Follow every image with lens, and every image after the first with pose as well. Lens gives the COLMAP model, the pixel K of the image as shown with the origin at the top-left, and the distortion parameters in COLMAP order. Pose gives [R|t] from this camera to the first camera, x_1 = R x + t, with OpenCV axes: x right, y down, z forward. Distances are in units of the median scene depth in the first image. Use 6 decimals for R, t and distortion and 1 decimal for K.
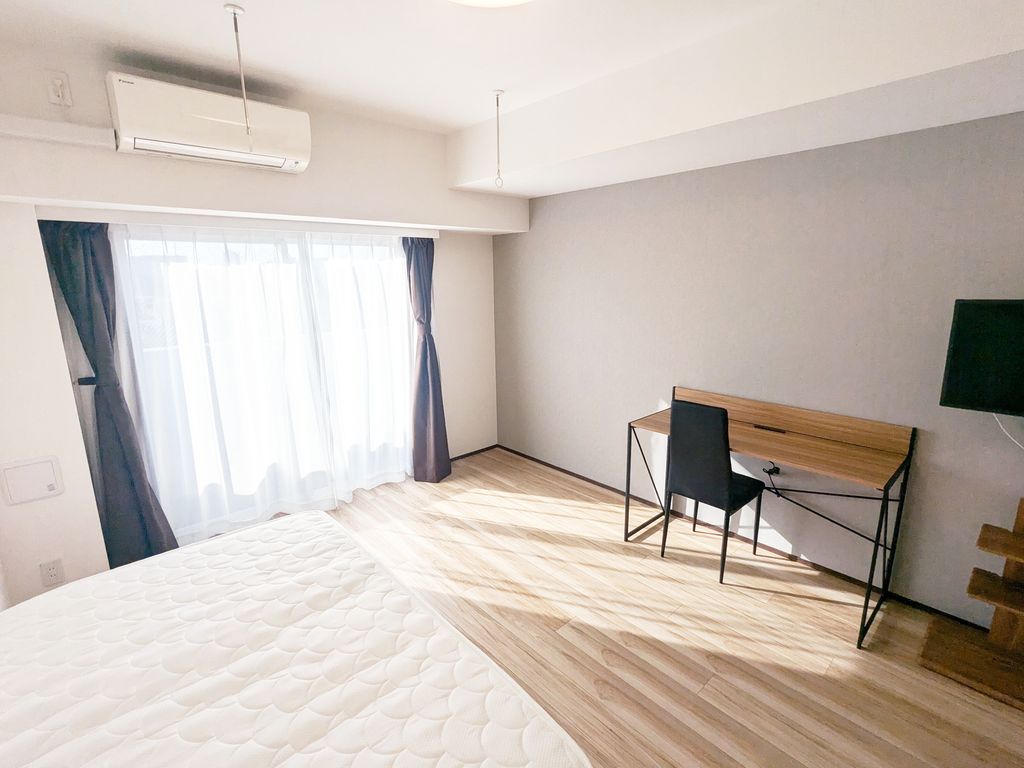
lens RADIAL K [[480.4, 0, 512.0], [0, 480.4, 384.0], [0, 0, 1]] dist [-0.001864, 0.001017]
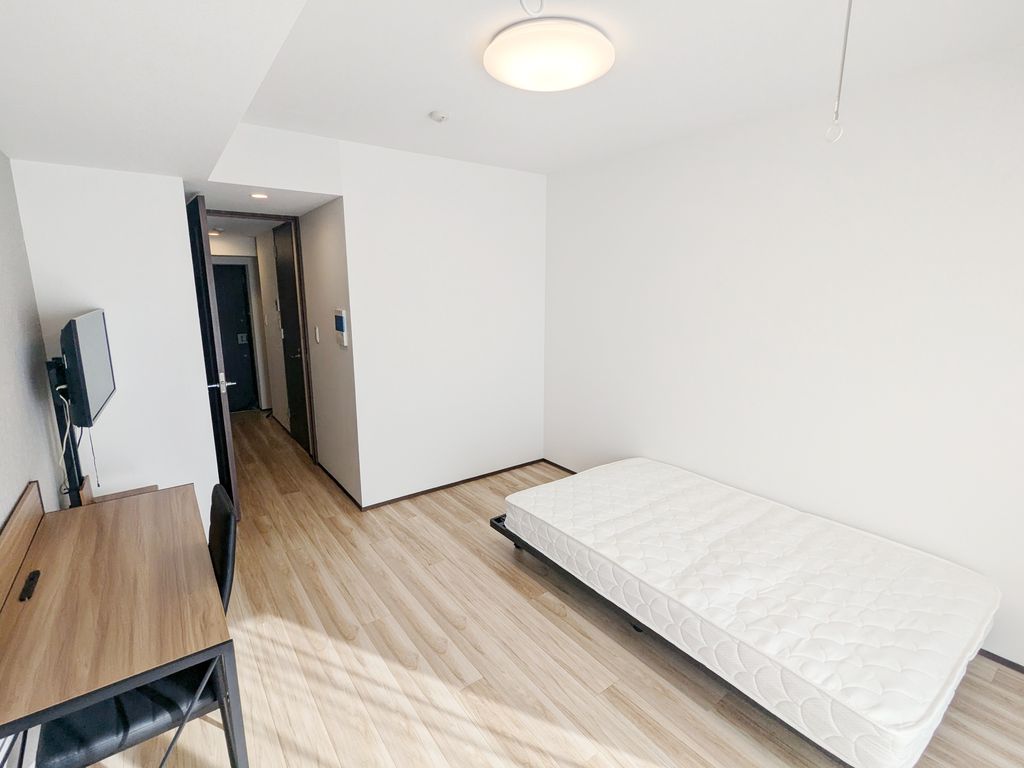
lens RADIAL K [[486.8, 0, 512.5], [0, 486.8, 381.2], [0, 0, 1]] dist [-0.003762, 0.000124]
pose [[-0.994620, -0.005355, 0.103452, -0.059215], [0.037026, 0.914318, 0.403300, -0.374255], [-0.096748, 0.404961, -0.909201, 1.638886]]
